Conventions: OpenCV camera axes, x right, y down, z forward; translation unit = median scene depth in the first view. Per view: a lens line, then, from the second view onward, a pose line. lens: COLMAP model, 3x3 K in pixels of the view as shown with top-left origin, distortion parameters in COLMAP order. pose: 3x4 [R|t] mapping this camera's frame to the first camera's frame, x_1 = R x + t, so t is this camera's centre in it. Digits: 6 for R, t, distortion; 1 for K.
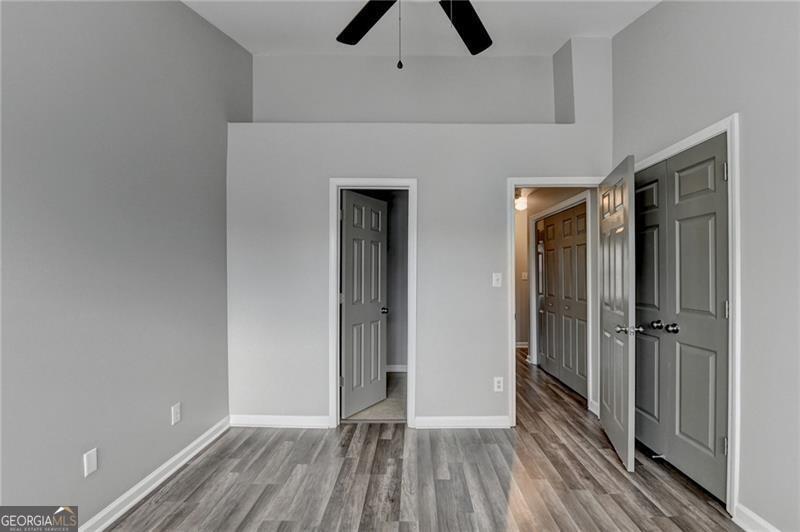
lens RADIAL K [[337.7, 0, 419.2], [0, 337.7, 275.2], [0, 0, 1]] dist [-0.017535, -0.000605]
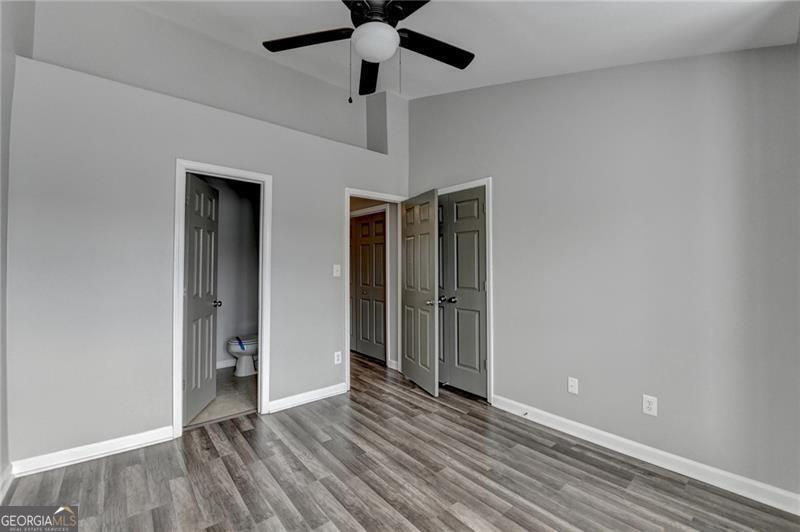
lens RADIAL K [[325.4, 0, 386.3], [0, 325.4, 260.0], [0, 0, 1]] dist [-0.015063, -0.001237]
pose [[0.786063, 0.014224, 0.617983, -0.378456], [0.000870, 0.999709, -0.024117, 0.004799], [-0.618146, 0.019495, 0.785821, -0.021236]]
